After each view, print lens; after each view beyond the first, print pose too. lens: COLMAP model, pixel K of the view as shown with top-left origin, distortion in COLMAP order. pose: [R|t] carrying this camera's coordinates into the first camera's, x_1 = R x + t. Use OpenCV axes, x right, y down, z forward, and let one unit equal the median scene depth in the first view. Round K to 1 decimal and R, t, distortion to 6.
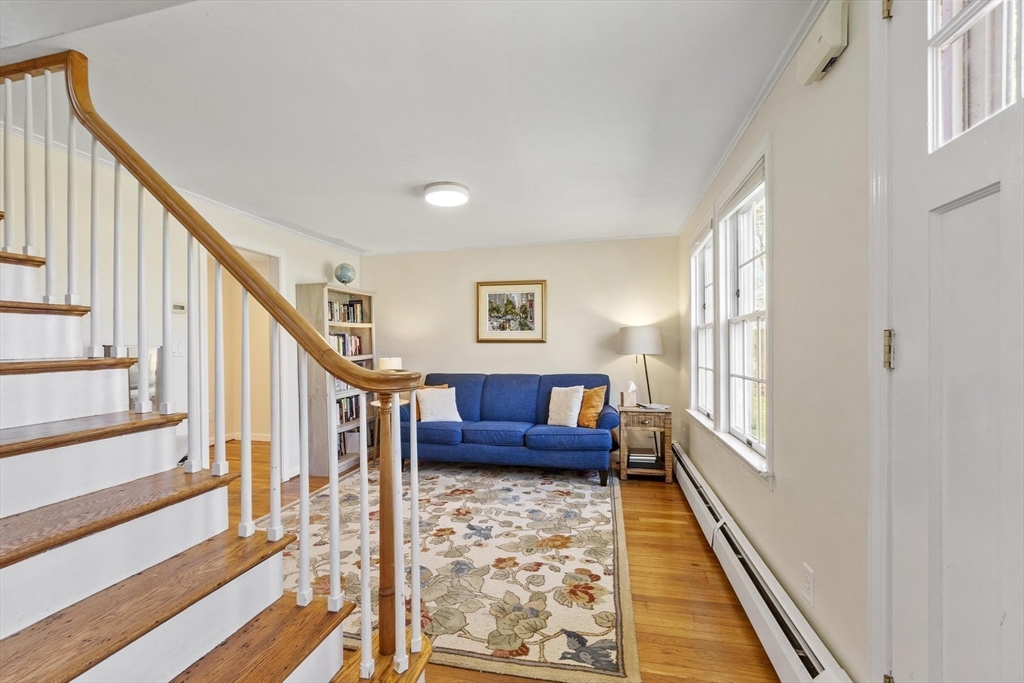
lens RADIAL K [[458.7, 0, 491.9], [0, 458.7, 343.5], [0, 0, 1]] dist [0.013700, 0.000040]
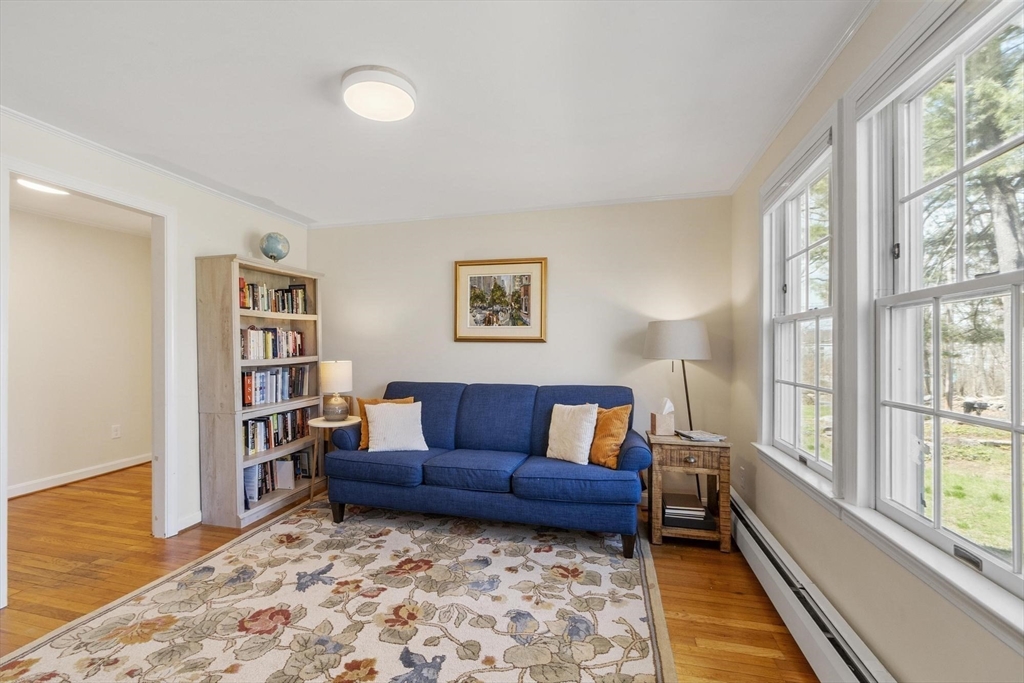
lens RADIAL K [[458.7, 0, 491.9], [0, 458.7, 343.5], [0, 0, 1]] dist [0.013700, 0.000040]
pose [[0.999881, 0.009326, -0.012321, 0.045673], [-0.009354, 0.999954, -0.002215, 0.002956], [0.012300, 0.002330, 0.999922, 0.297305]]
